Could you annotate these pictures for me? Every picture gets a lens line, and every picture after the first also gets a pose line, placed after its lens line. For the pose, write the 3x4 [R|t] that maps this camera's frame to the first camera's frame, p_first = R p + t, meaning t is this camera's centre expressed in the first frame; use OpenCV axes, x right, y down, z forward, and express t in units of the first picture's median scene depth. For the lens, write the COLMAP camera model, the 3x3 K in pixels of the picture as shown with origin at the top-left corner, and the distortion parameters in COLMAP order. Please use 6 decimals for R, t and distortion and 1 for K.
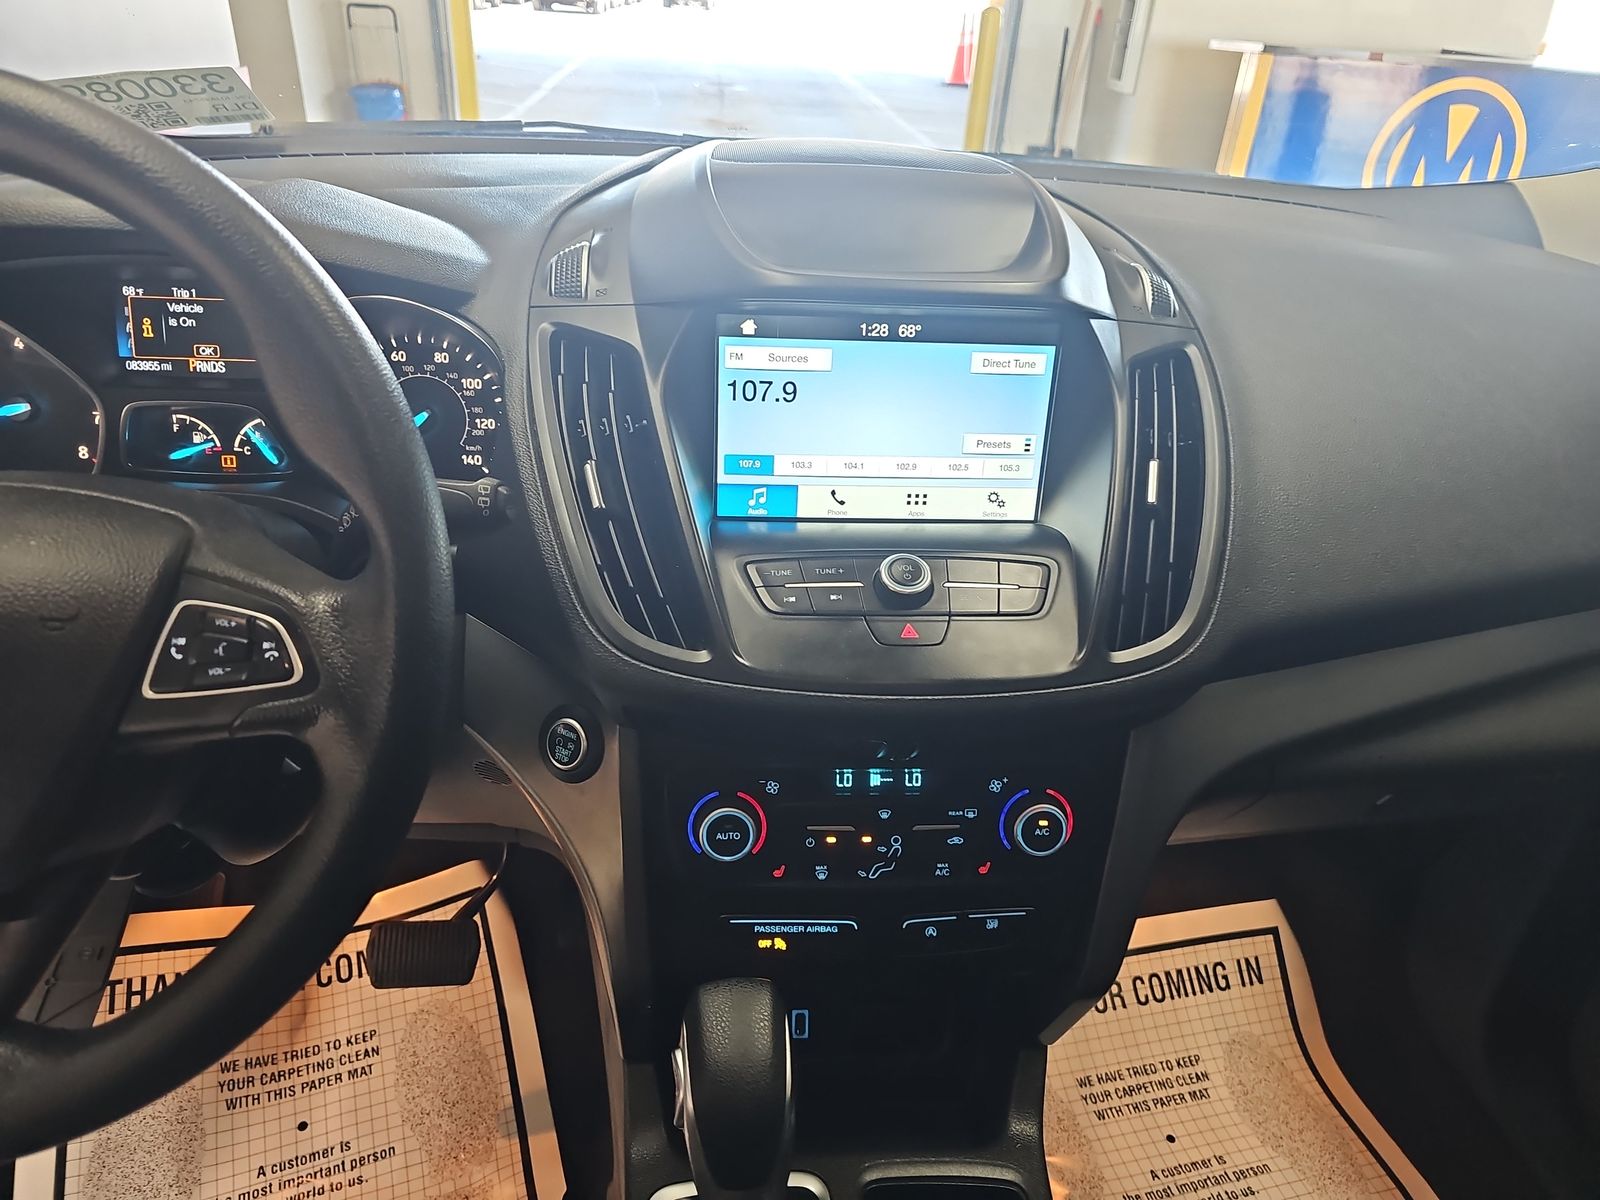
lens RADIAL K [[1081.0, 0, 800.0], [0, 1081.0, 600.0], [0, 0, 1]] dist [0.040216, -0.050897]
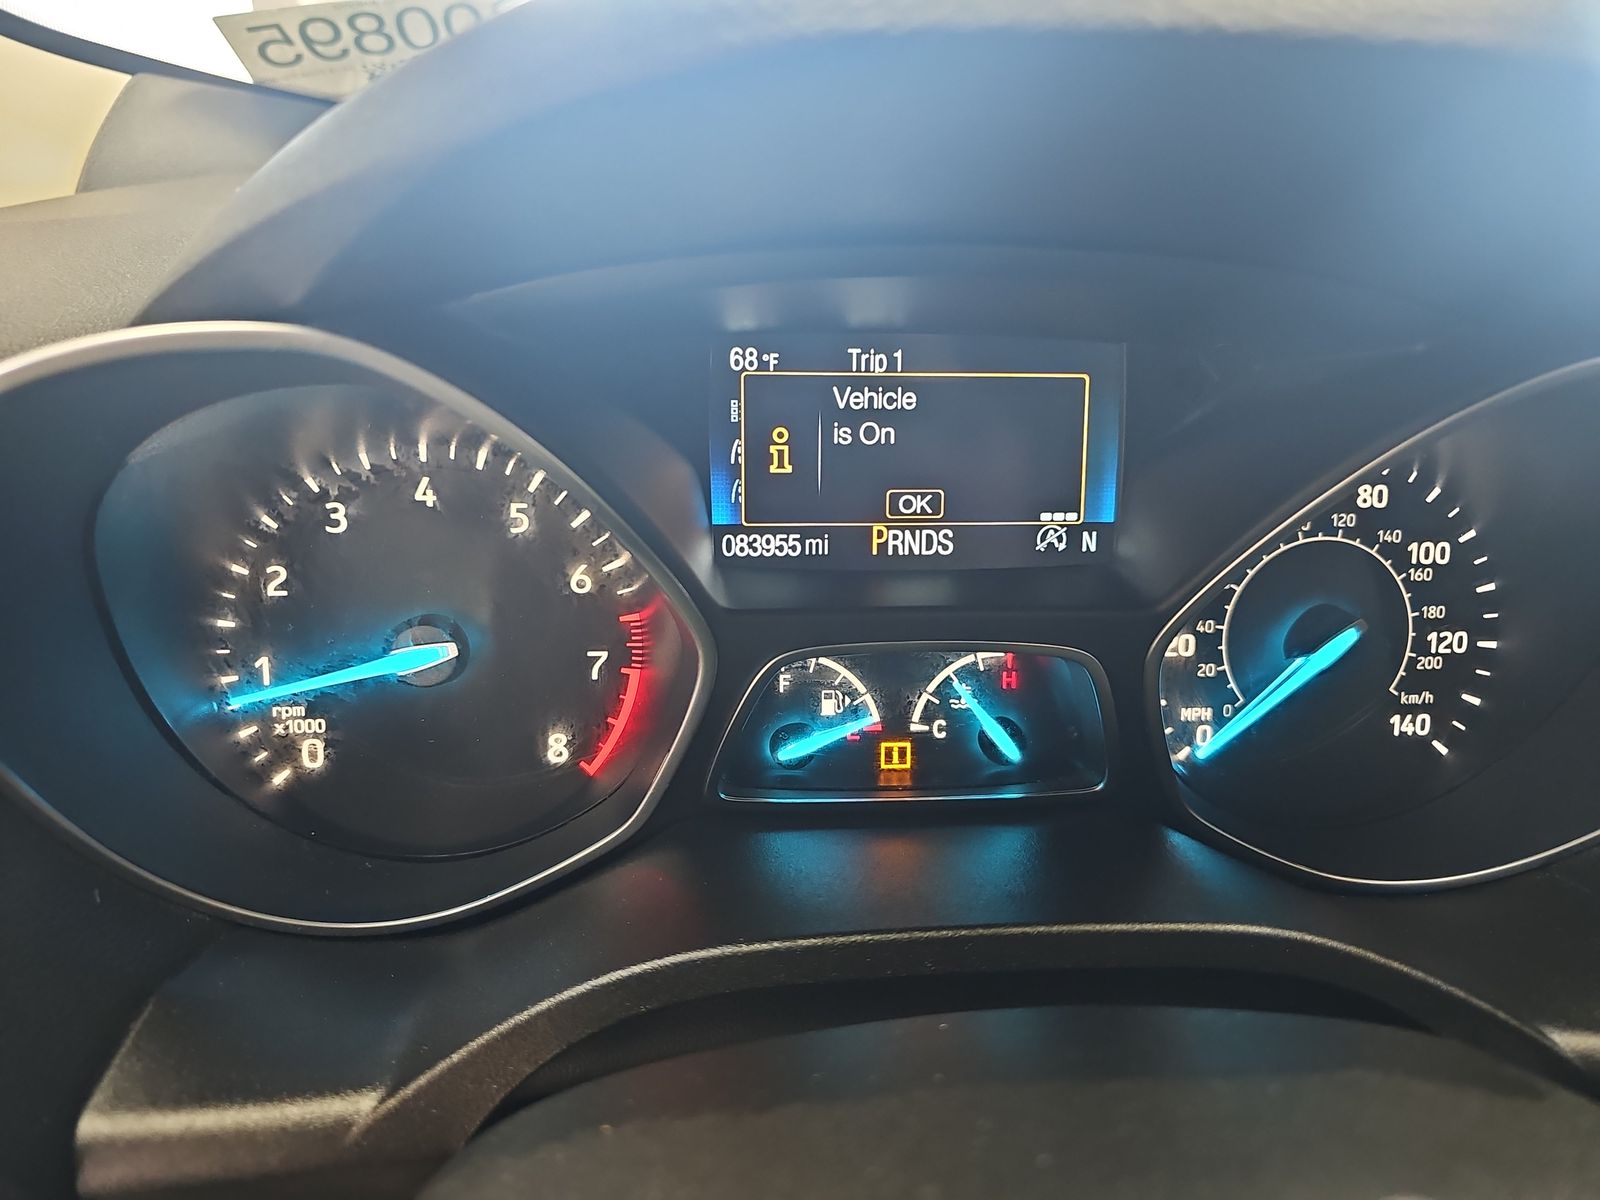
lens RADIAL K [[1115.8, 0, 800.0], [0, 1115.8, 600.0], [0, 0, 1]] dist [0.043785, -0.120758]
pose [[0.999699, -0.024460, 0.001874, -0.589306], [0.024531, 0.997513, -0.066080, -0.167844], [-0.000253, 0.066106, 0.997813, 0.595918]]
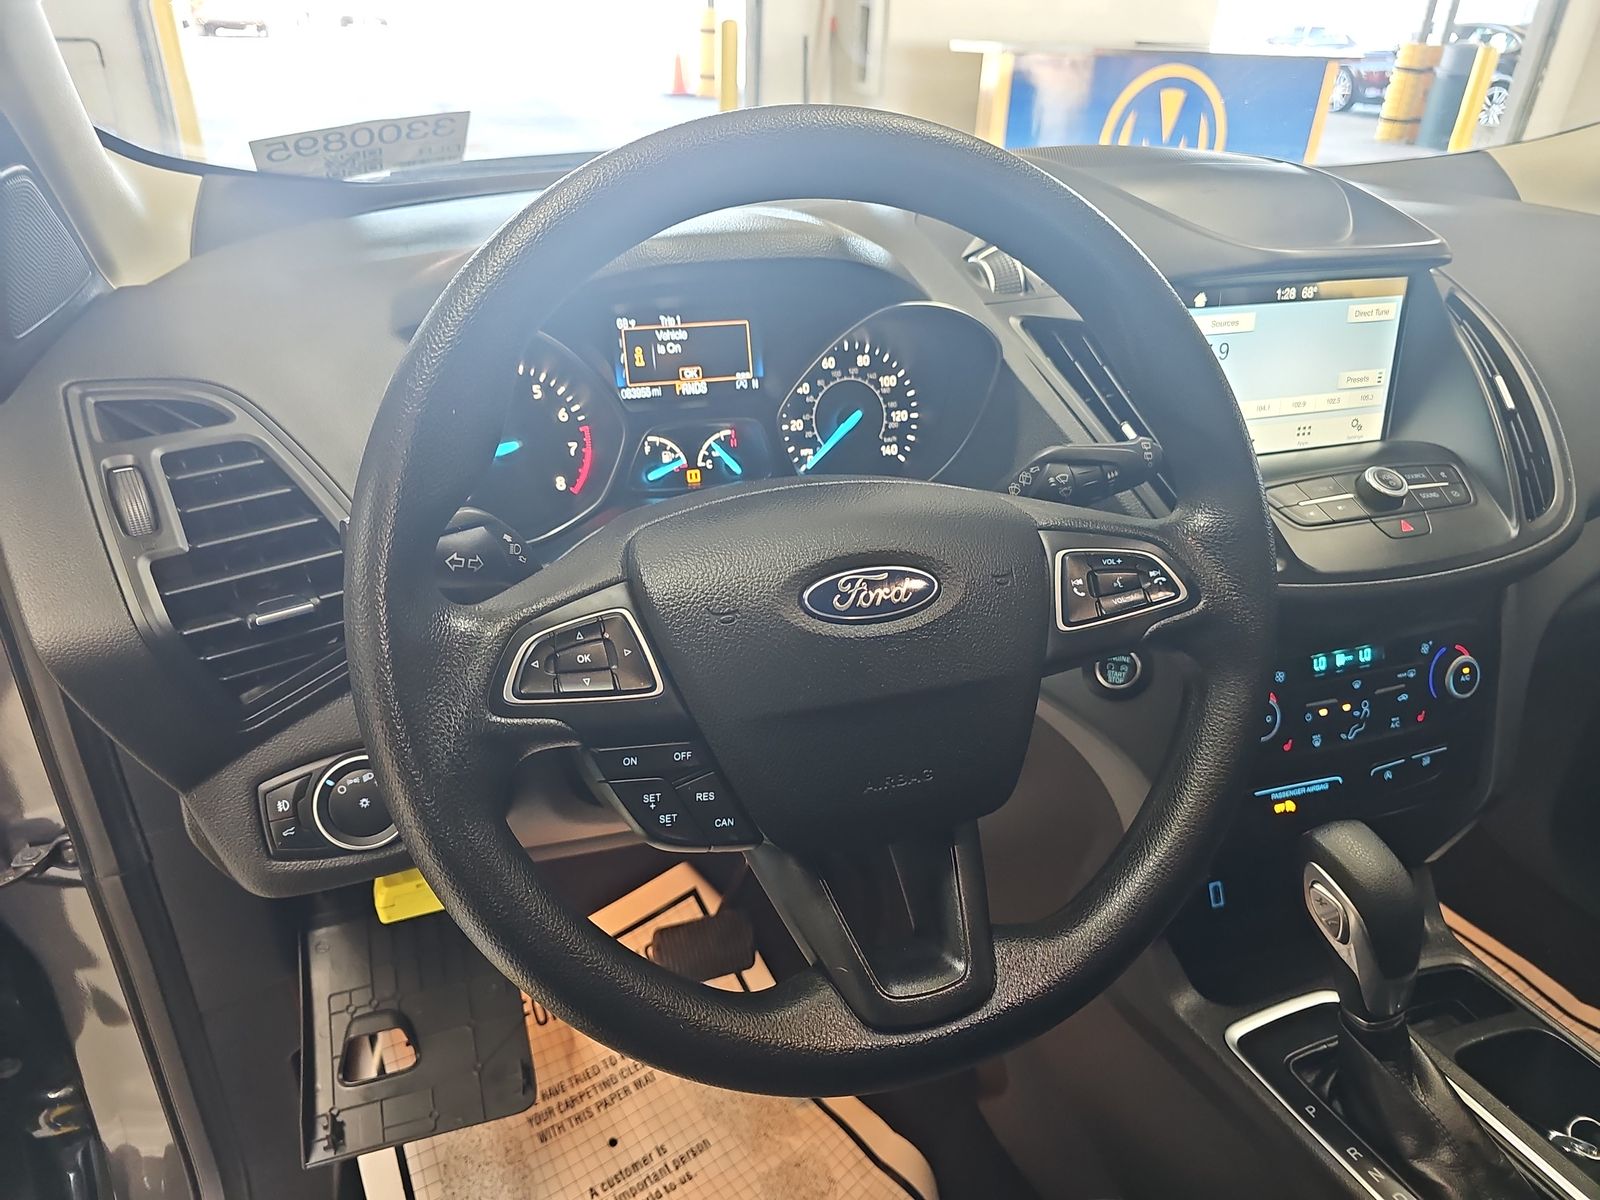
lens RADIAL K [[1077.6, 0, 800.0], [0, 1077.6, 600.0], [0, 0, 1]] dist [0.098104, -0.181453]
pose [[0.966960, -0.144605, 0.209946, -0.699170], [0.146379, 0.989203, 0.007151, 0.002320], [-0.208713, 0.023817, 0.977687, -0.069723]]
